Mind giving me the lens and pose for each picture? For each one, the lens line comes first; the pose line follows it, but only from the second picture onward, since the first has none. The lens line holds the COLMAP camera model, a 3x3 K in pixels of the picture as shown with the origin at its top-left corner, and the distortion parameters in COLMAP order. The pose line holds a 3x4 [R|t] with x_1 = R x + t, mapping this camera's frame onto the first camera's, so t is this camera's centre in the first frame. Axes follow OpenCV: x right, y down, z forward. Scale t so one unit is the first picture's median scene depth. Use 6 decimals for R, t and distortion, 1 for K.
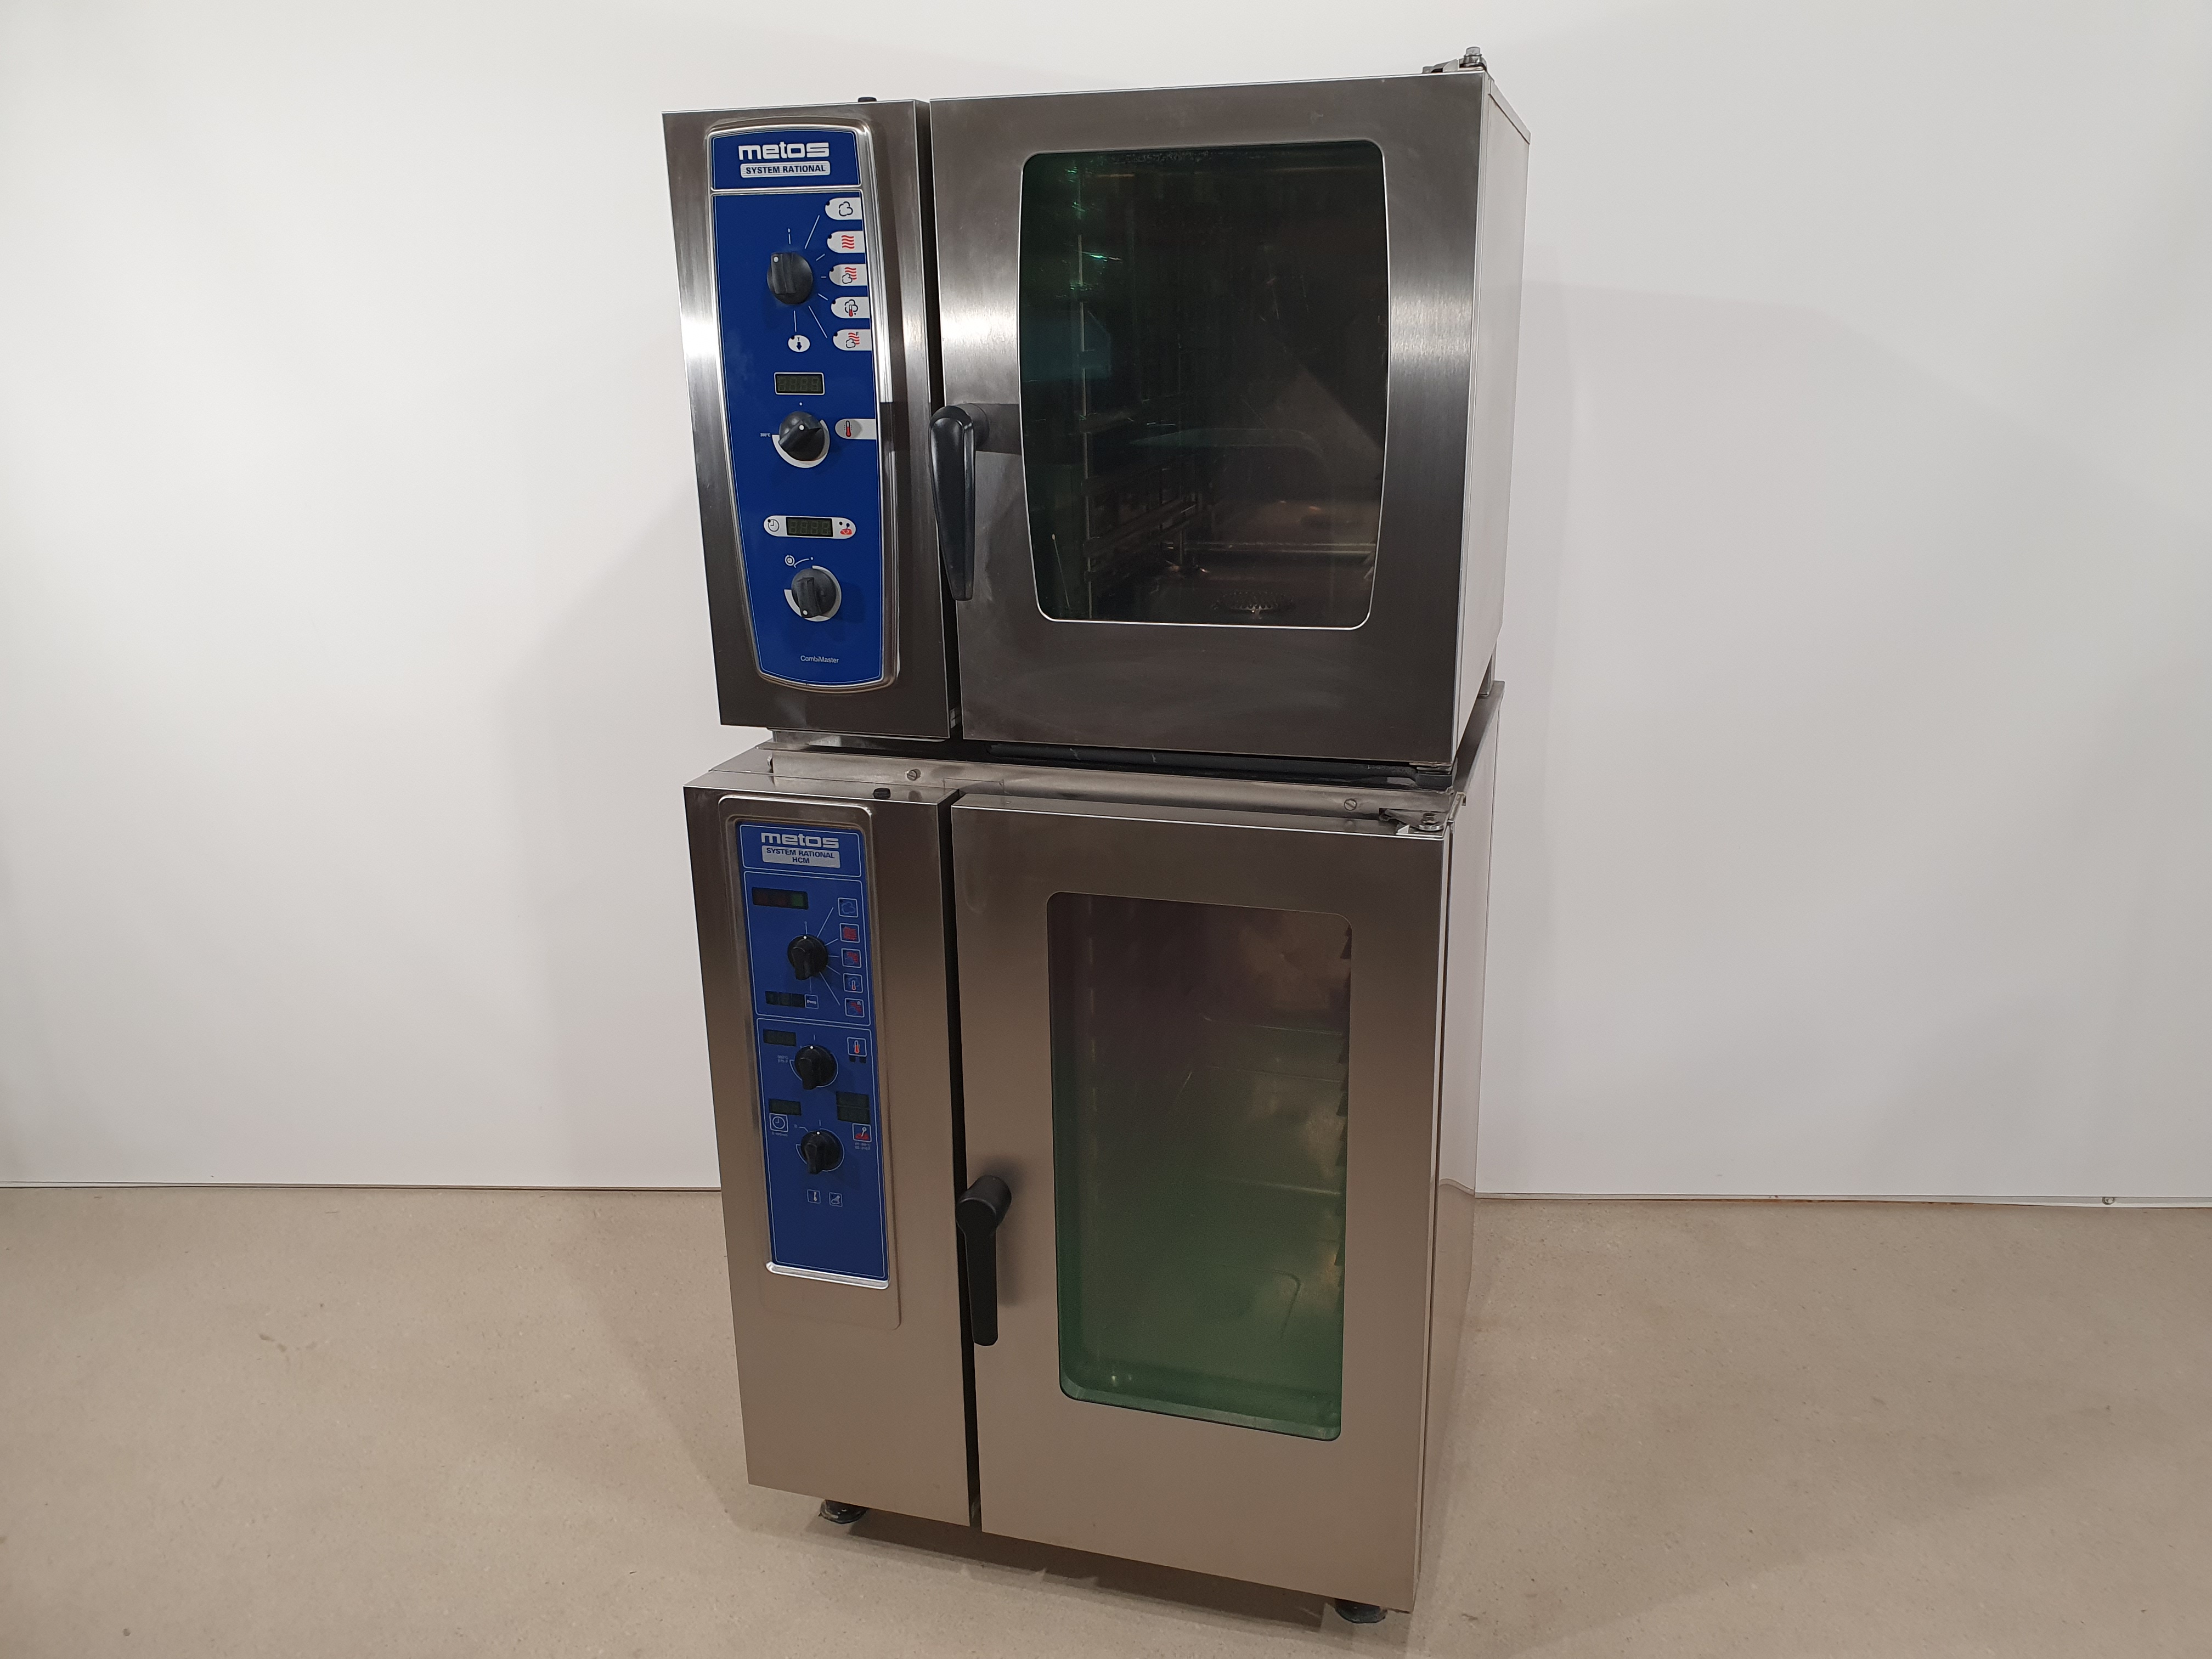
lens RADIAL K [[1750.5, 0, 1103.3], [0, 1750.5, 826.9], [0, 0, 1]] dist [-0.007549, 0.003725]
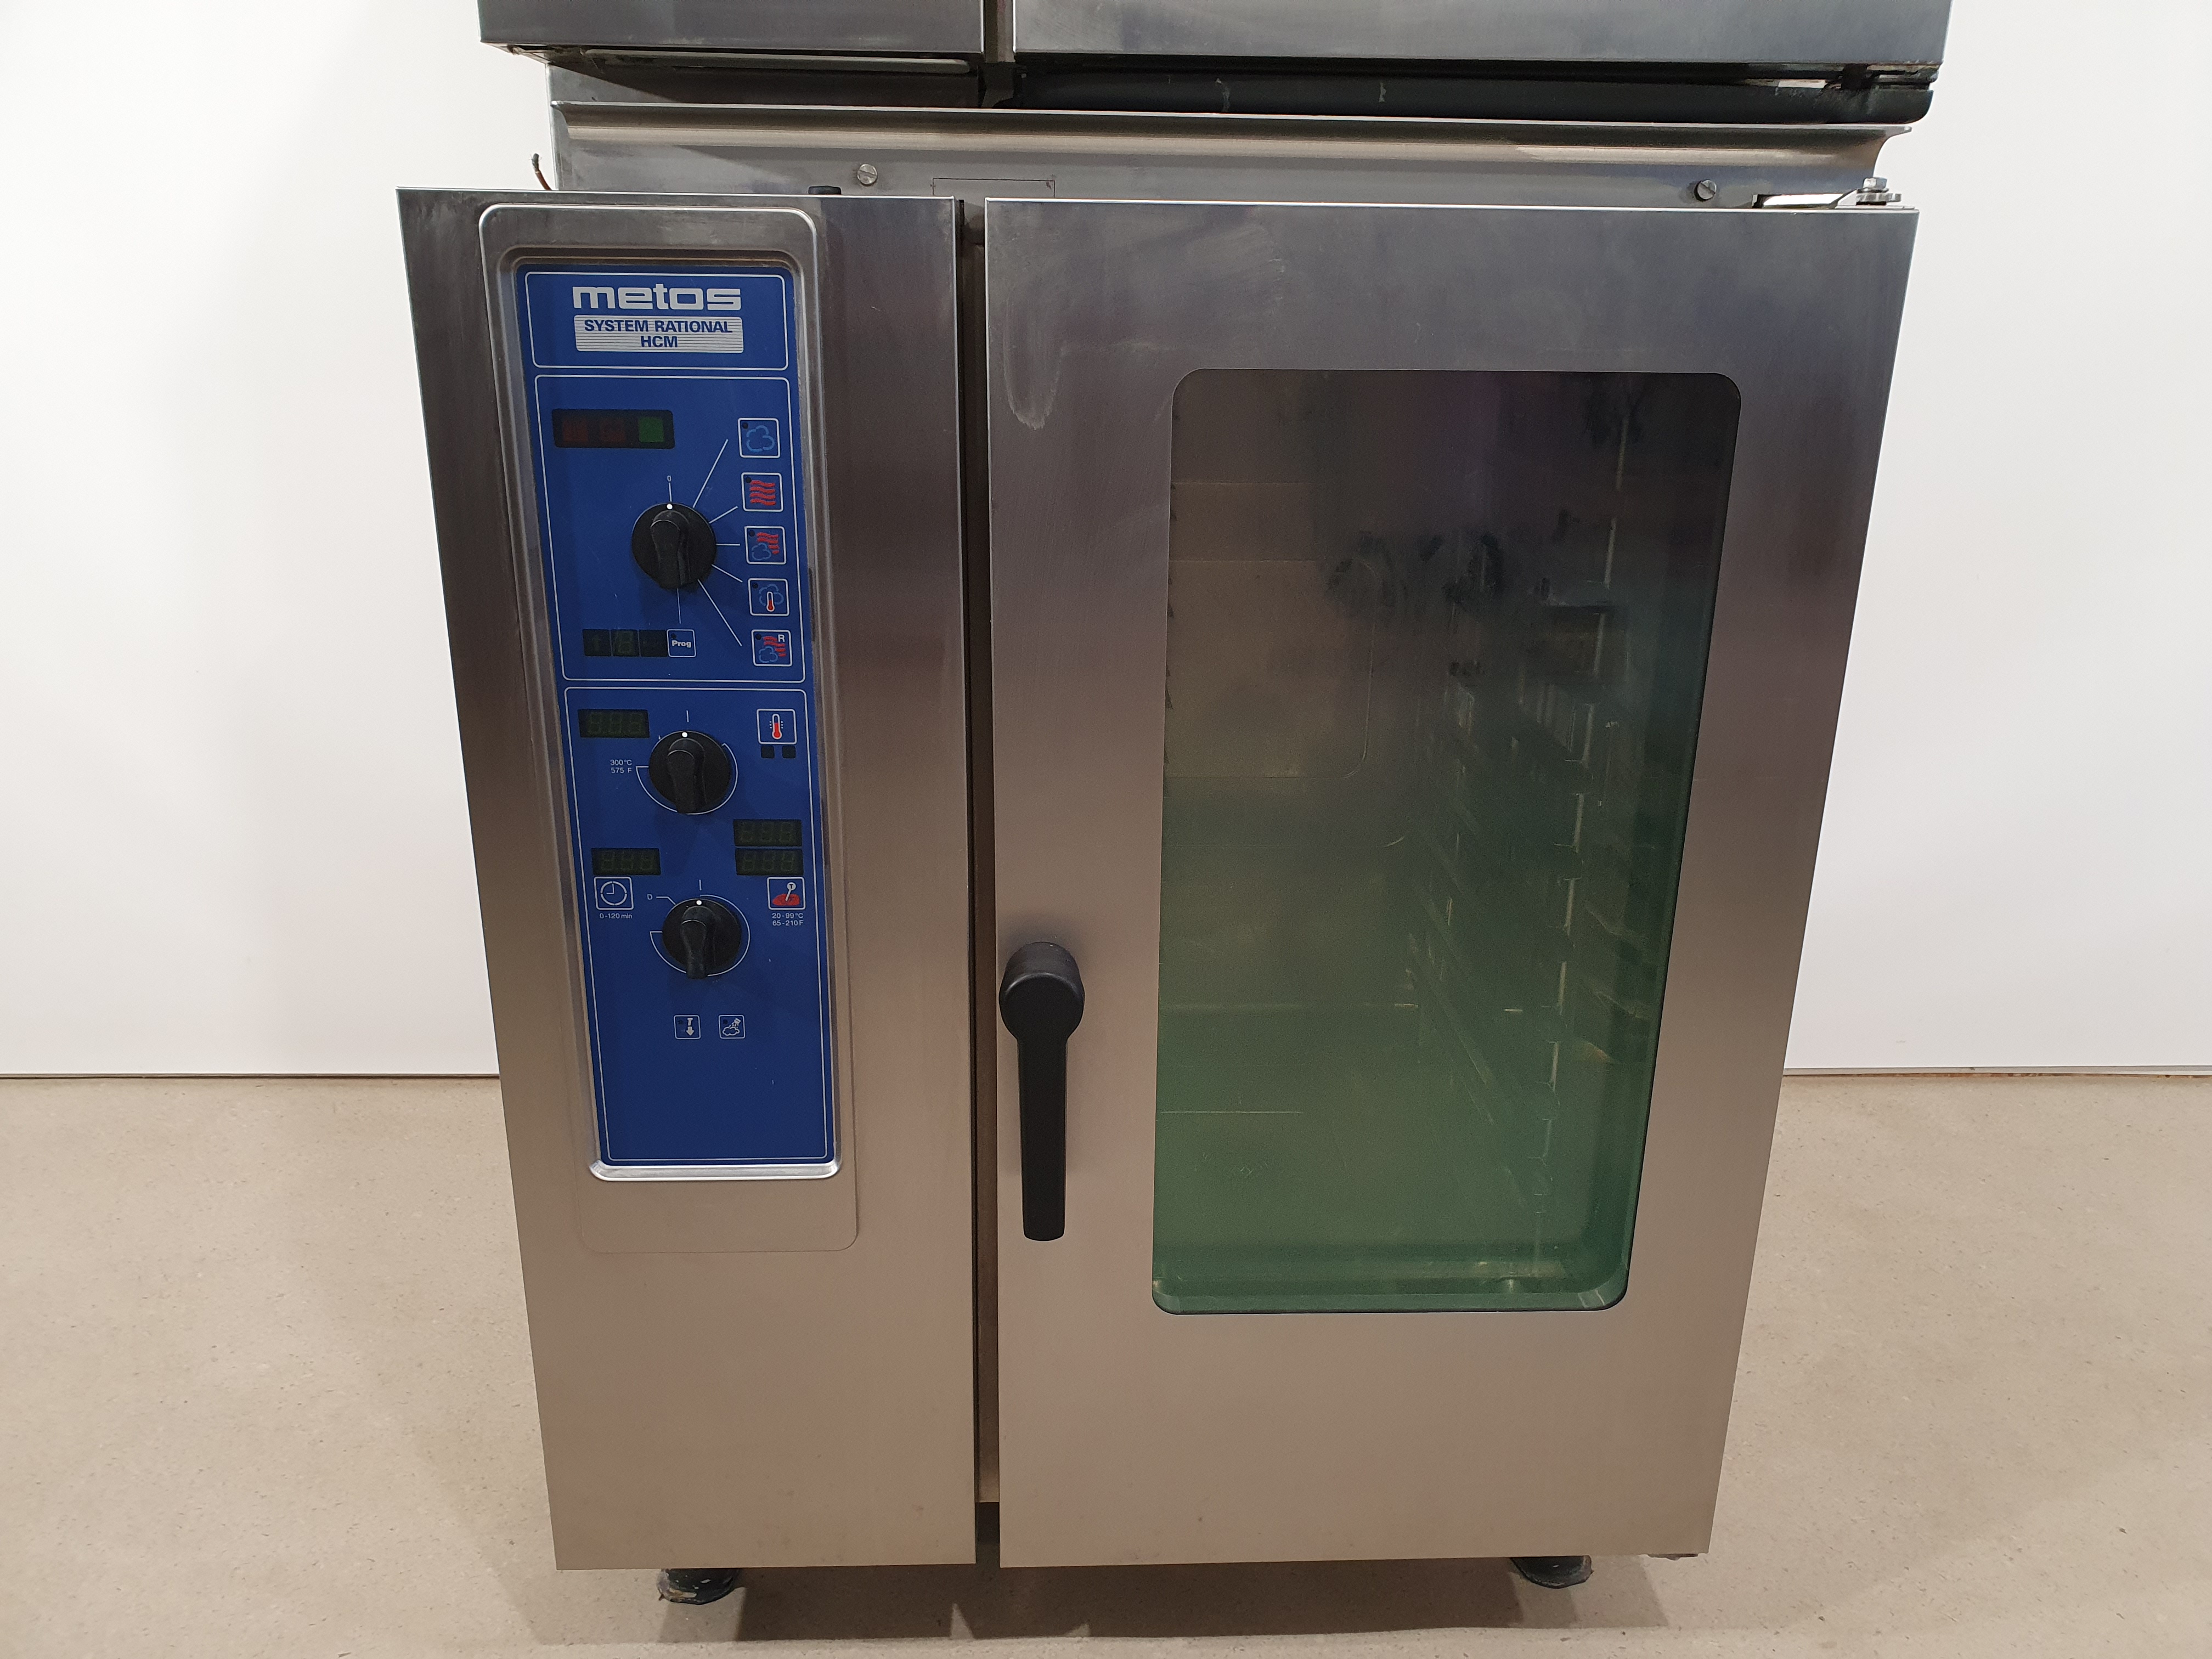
lens RADIAL K [[1750.5, 0, 1110.5], [0, 1750.5, 885.8], [0, 0, 1]] dist [-0.007549, 0.003725]
pose [[0.950018, -0.082091, 0.301208, -0.208541], [0.068068, 0.996064, 0.056777, 0.151389], [-0.304684, -0.033436, 0.951867, 0.463322]]
